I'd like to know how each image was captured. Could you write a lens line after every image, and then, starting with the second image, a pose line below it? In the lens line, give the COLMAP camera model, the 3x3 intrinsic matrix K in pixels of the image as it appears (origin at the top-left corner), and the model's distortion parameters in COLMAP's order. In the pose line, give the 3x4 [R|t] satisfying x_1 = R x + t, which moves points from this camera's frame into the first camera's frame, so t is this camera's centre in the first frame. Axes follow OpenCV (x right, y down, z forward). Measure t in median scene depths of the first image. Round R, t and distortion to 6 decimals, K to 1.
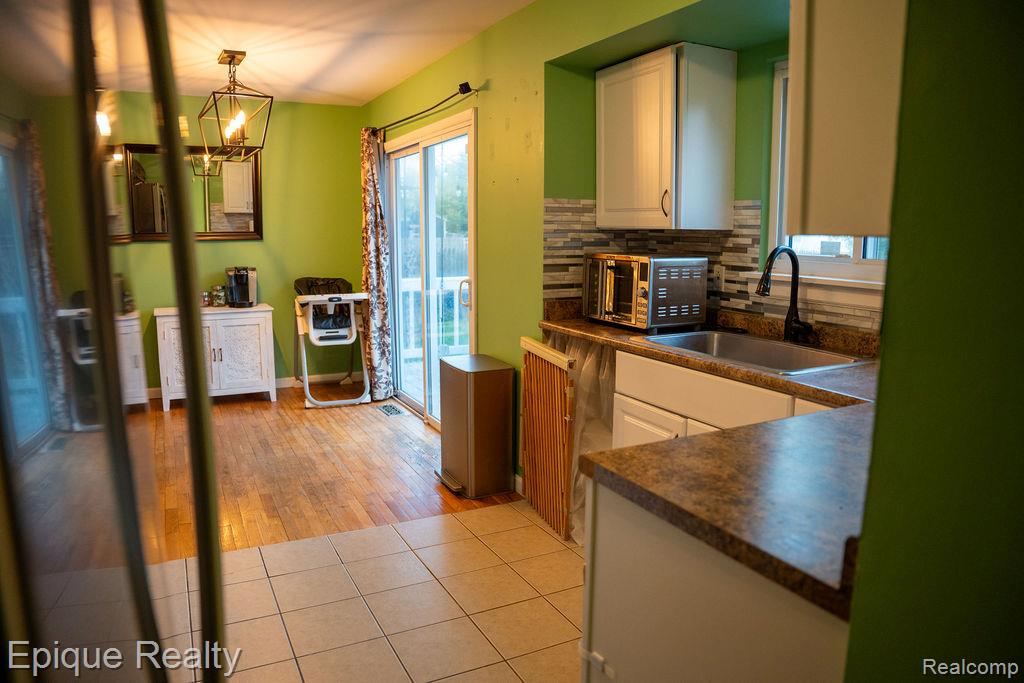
lens RADIAL K [[708.3, 0, 510.2], [0, 708.3, 349.0], [0, 0, 1]] dist [-0.170782, 0.122135]
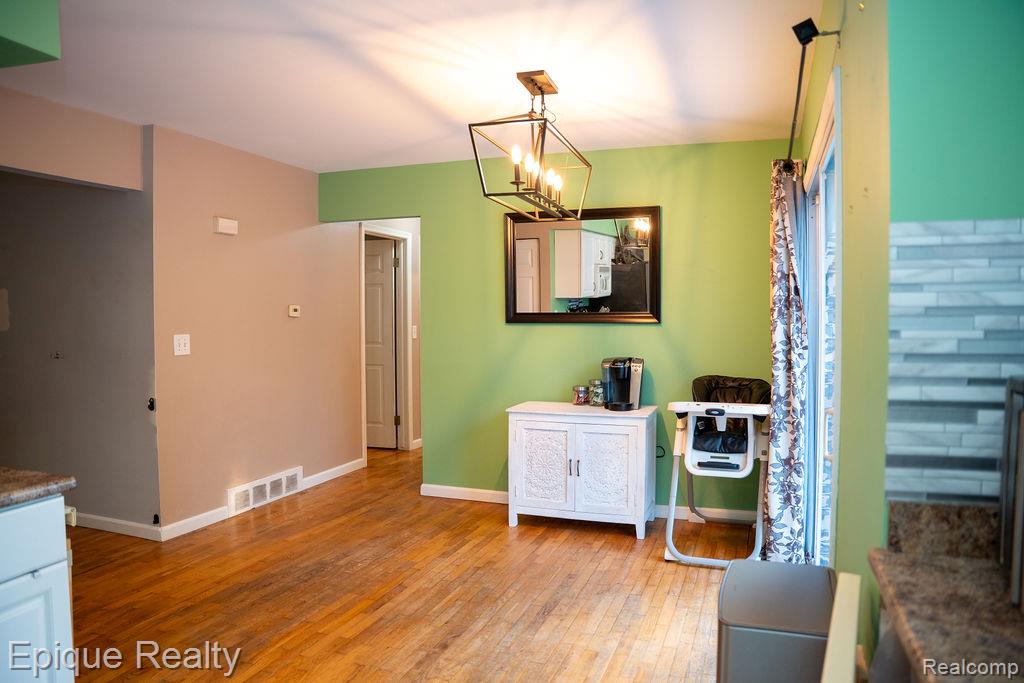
lens RADIAL K [[708.3, 0, 510.2], [0, 708.3, 349.0], [0, 0, 1]] dist [-0.170782, 0.122135]
pose [[0.685278, 0.026351, -0.727804, 0.103797], [-0.111466, 0.991366, -0.069059, -0.060399], [0.719700, 0.128450, 0.682299, 0.370003]]
